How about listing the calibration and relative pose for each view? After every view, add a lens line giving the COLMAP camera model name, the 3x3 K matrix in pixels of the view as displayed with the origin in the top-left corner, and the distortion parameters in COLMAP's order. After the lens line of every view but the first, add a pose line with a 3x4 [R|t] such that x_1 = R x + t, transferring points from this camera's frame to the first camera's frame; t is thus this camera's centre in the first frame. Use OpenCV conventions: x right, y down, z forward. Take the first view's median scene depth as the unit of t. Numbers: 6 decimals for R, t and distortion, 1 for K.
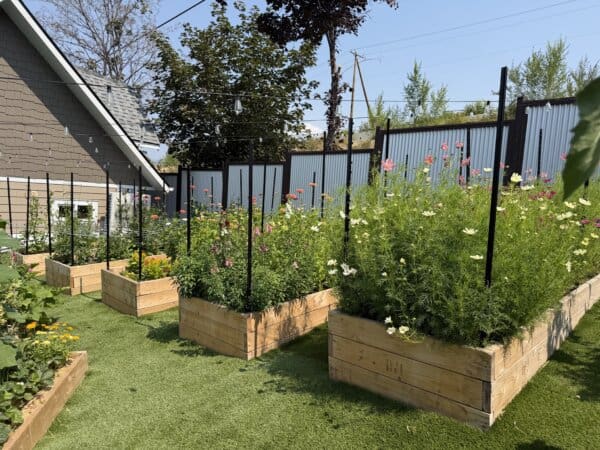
lens RADIAL K [[417.7, 0, 300.0], [0, 417.7, 225.0], [0, 0, 1]] dist [0.001580, 0.000115]
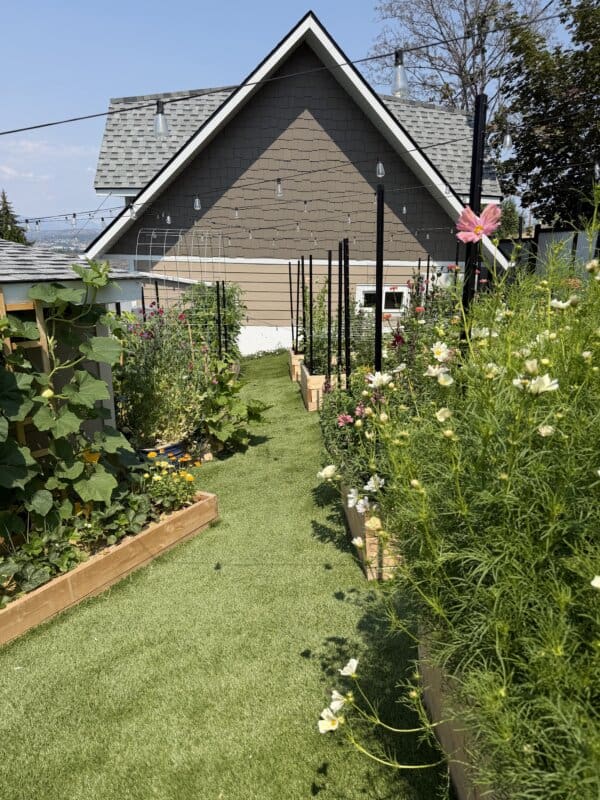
lens RADIAL K [[557.0, 0, 300.1], [0, 557.0, 417.6], [0, 0, 1]] dist [0.001580, 0.000115]
pose [[0.747366, 0.135656, -0.650416, 0.067330], [-0.015469, 0.982222, 0.187085, -0.008525], [0.664232, -0.129760, 0.736178, 0.100606]]
